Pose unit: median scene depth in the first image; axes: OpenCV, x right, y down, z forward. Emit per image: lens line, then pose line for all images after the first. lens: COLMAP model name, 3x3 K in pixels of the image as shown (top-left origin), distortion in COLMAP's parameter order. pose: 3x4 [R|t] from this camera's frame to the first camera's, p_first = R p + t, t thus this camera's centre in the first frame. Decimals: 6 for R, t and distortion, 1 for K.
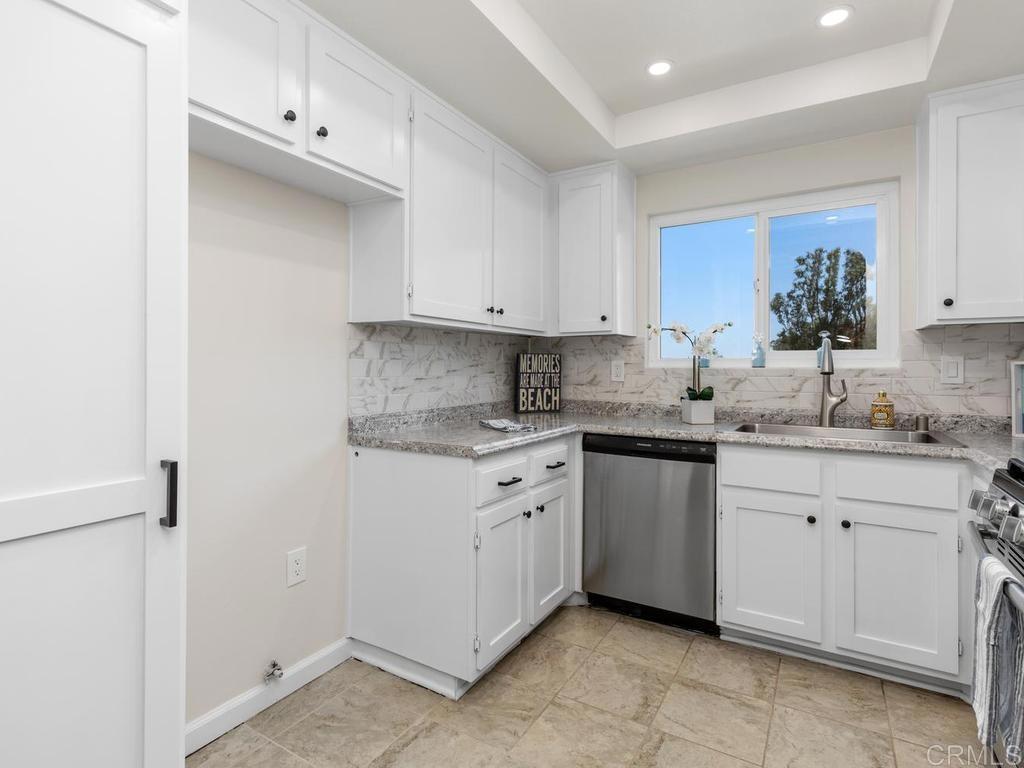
lens RADIAL K [[523.7, 0, 519.6], [0, 523.7, 365.7], [0, 0, 1]] dist [0.005469, -0.000374]
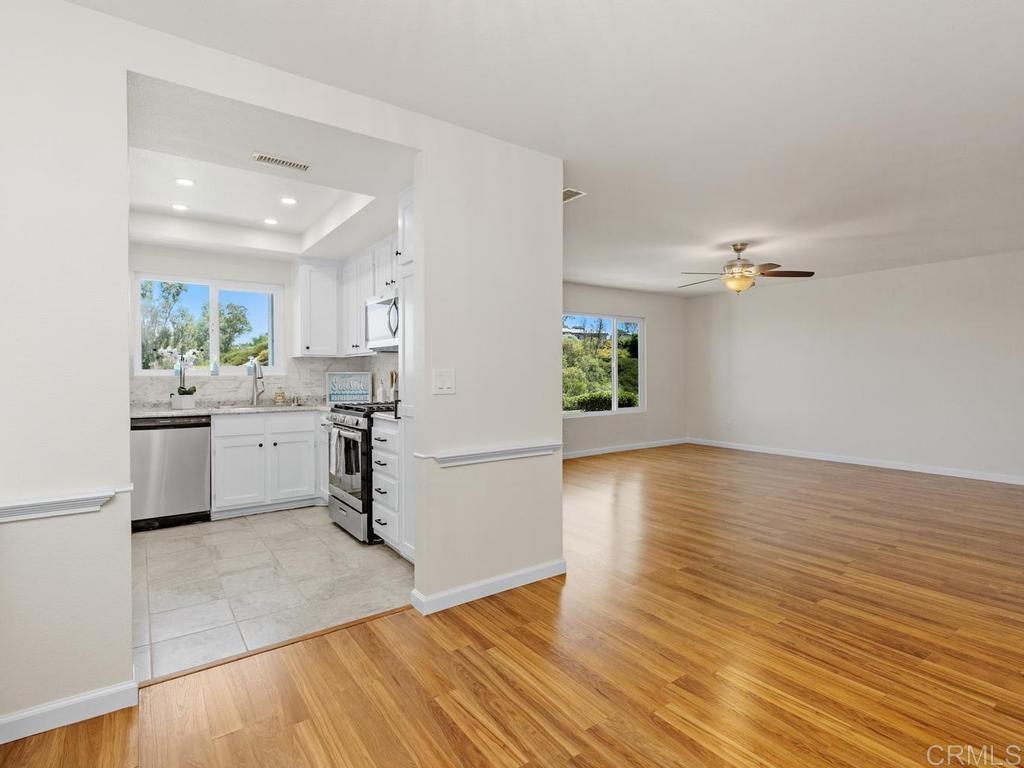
lens RADIAL K [[519.5, 0, 519.8], [0, 519.5, 378.0], [0, 0, 1]] dist [0.001787, 0.000318]
pose [[0.392263, -0.010101, 0.919798, -0.857113], [0.000460, 0.999942, 0.010785, -0.006855], [-0.919853, -0.003807, 0.392245, -0.712562]]
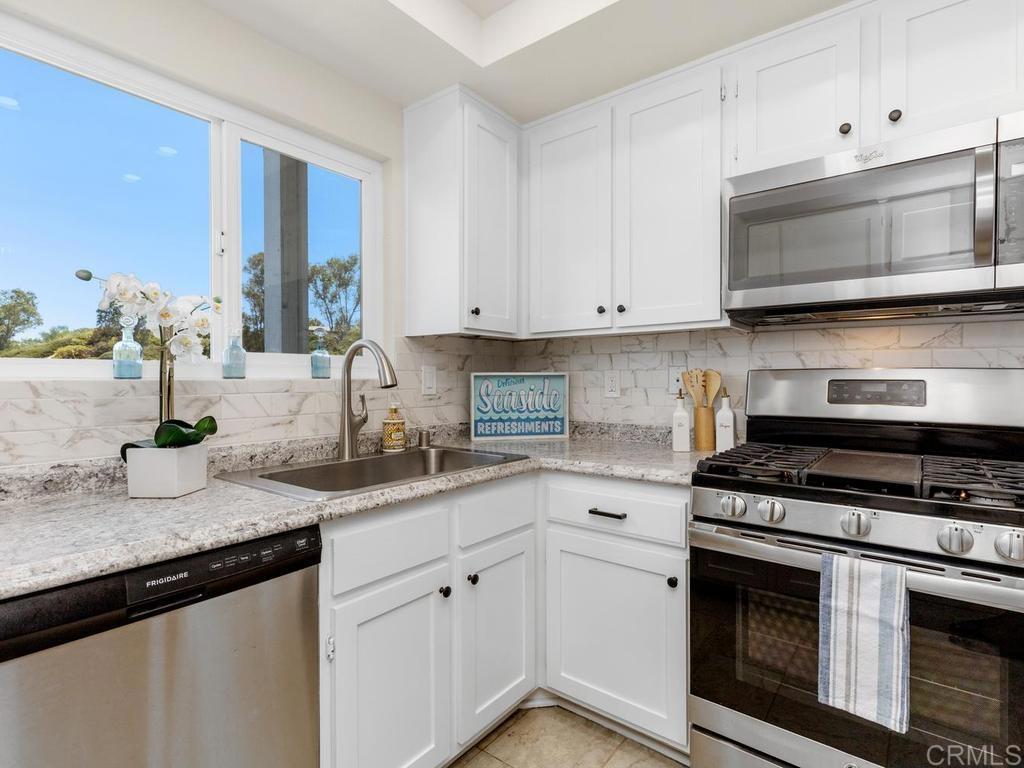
lens RADIAL K [[519.5, 0, 519.8], [0, 519.5, 378.0], [0, 0, 1]] dist [0.001787, 0.000318]
pose [[0.128154, -0.002532, 0.991751, -0.110980], [-0.001623, 0.999995, 0.002763, 0.000650], [-0.991753, -0.001964, 0.128149, 0.692509]]
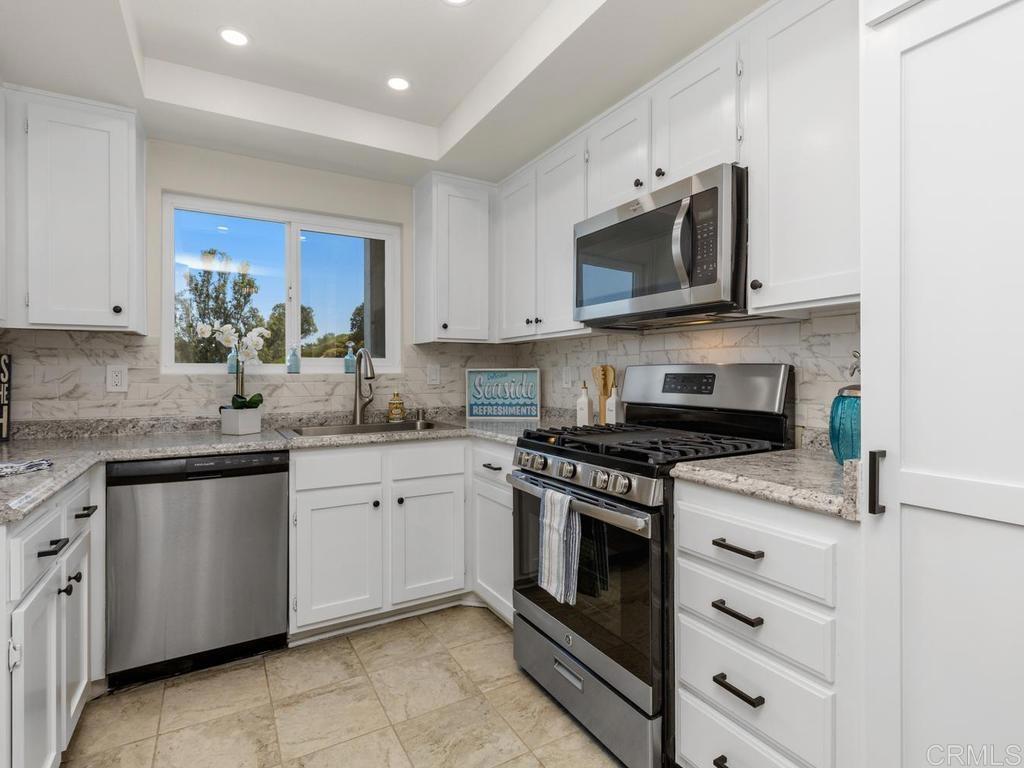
lens RADIAL K [[520.6, 0, 515.1], [0, 520.6, 372.6], [0, 0, 1]] dist [0.001587, -0.000480]
pose [[0.490318, -0.001758, 0.871542, -0.254088], [0.001043, 0.999998, 0.001430, 0.001167], [-0.871543, 0.000208, 0.490319, 0.142706]]
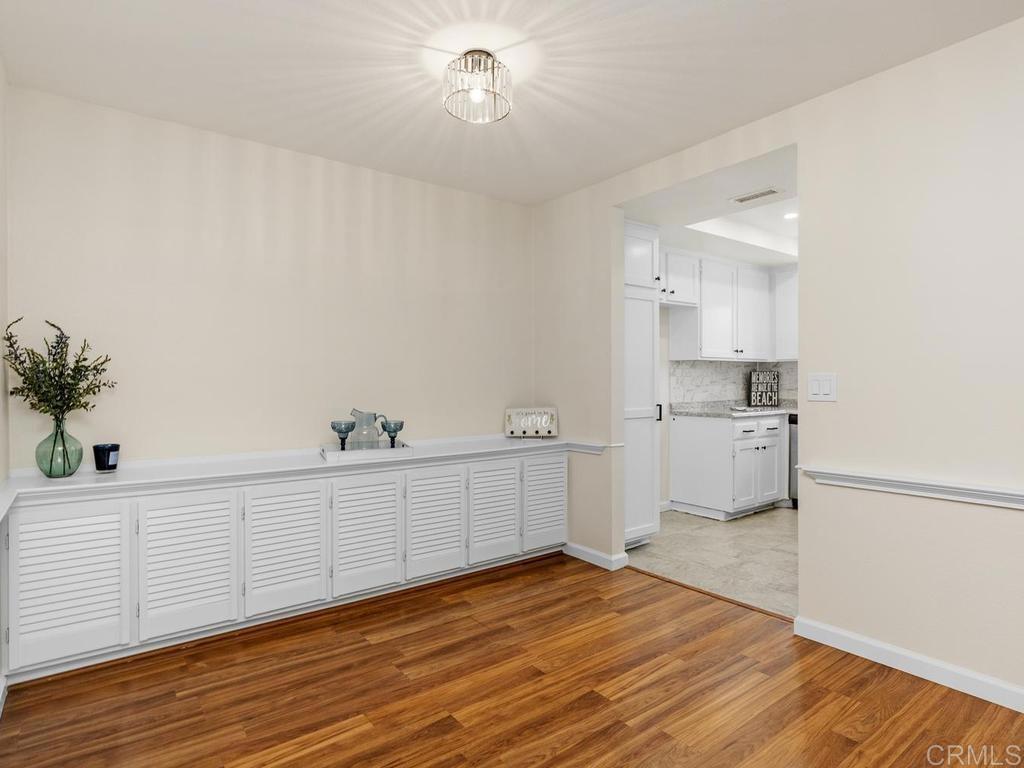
lens RADIAL K [[566.6, 0, 511.8], [0, 566.6, 389.1], [0, 0, 1]] dist [-0.002045, -0.001096]
pose [[0.924794, -0.004429, -0.380443, -0.026928], [0.011155, 0.999818, 0.015476, -0.004847], [0.380305, -0.018556, 0.924675, -1.341649]]
